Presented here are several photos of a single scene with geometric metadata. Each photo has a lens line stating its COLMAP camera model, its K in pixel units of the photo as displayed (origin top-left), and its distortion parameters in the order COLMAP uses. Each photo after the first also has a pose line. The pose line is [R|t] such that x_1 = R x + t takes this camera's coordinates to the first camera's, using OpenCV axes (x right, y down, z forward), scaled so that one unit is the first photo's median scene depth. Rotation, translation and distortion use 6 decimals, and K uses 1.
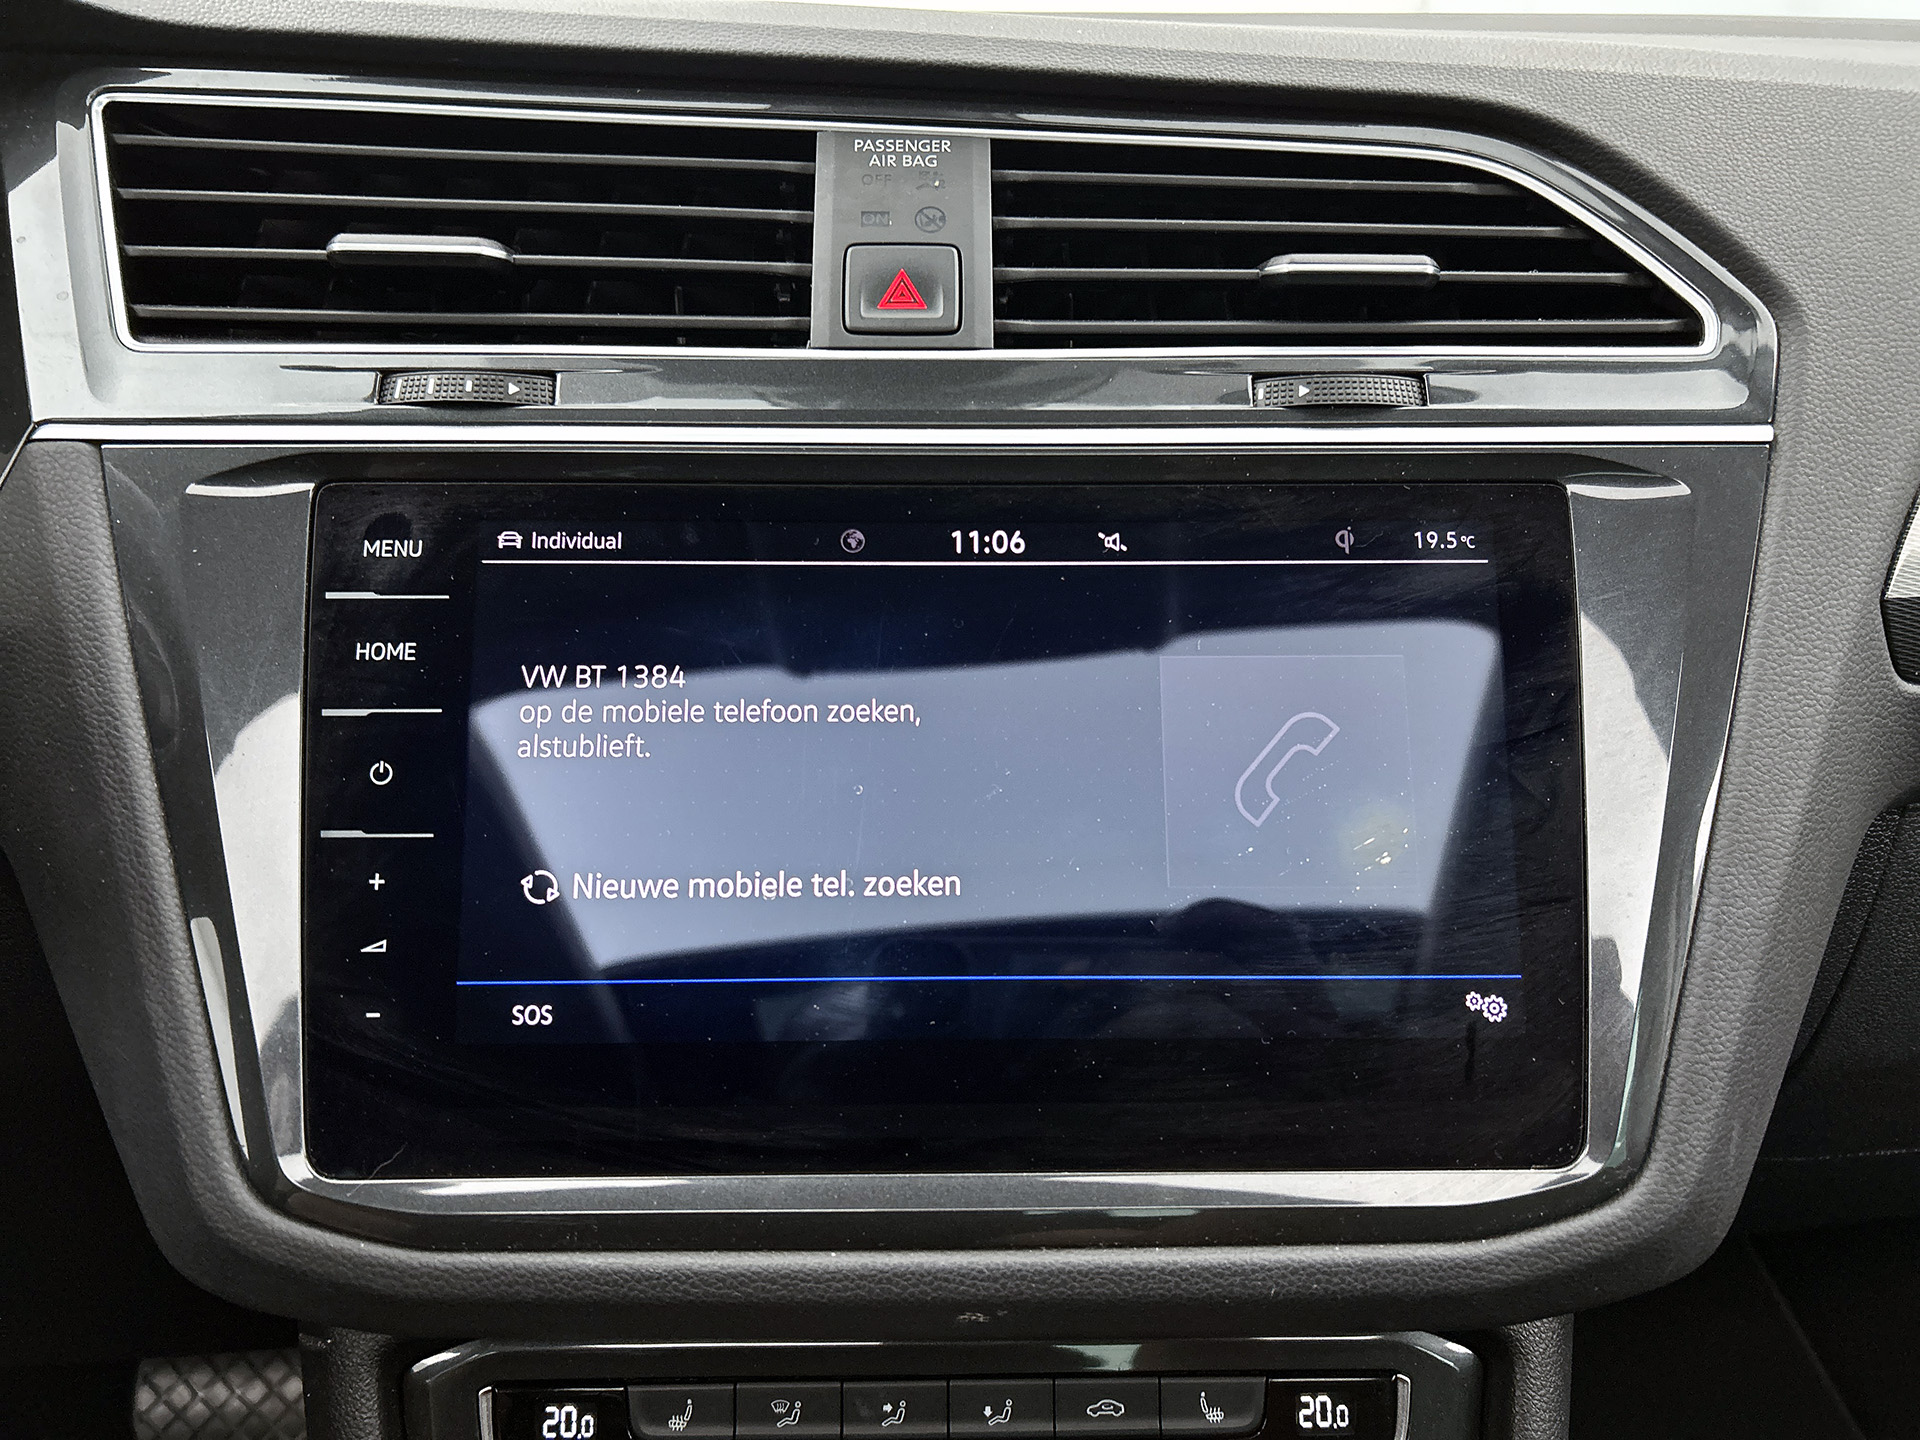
lens RADIAL K [[1473.4, 0, 973.1], [0, 1473.4, 716.4], [0, 0, 1]] dist [0.010944, -0.010978]
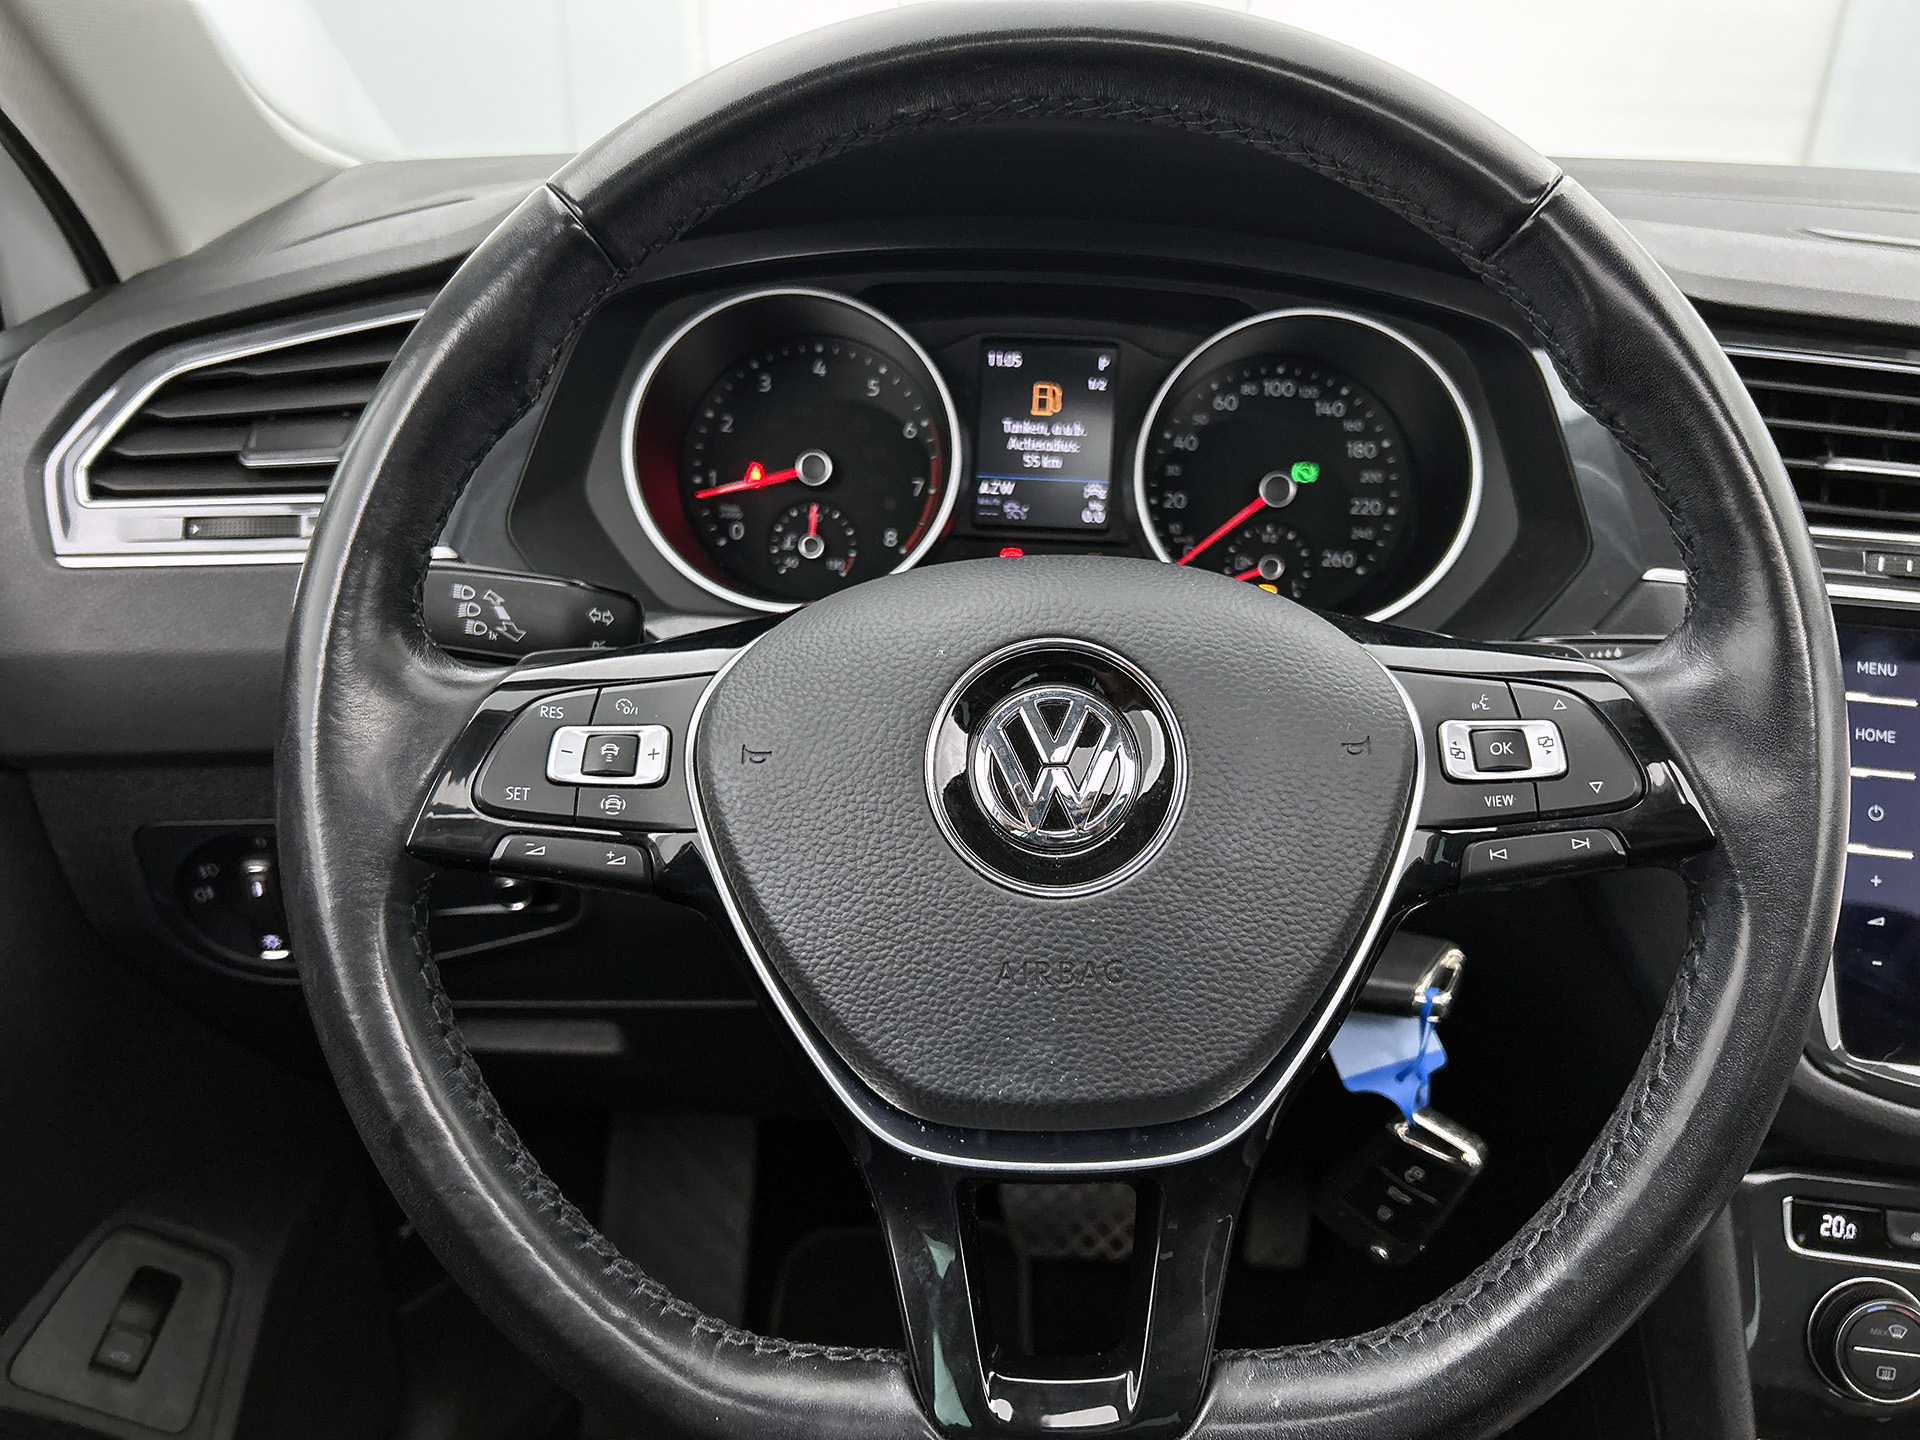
lens RADIAL K [[1467.0, 0, 958.8], [0, 1467.0, 728.7], [0, 0, 1]] dist [0.011267, -0.011978]
pose [[0.986431, 0.102264, -0.128439, -1.115479], [-0.093136, 0.992811, 0.075186, -0.074758], [0.135205, -0.062203, 0.988863, -0.659594]]
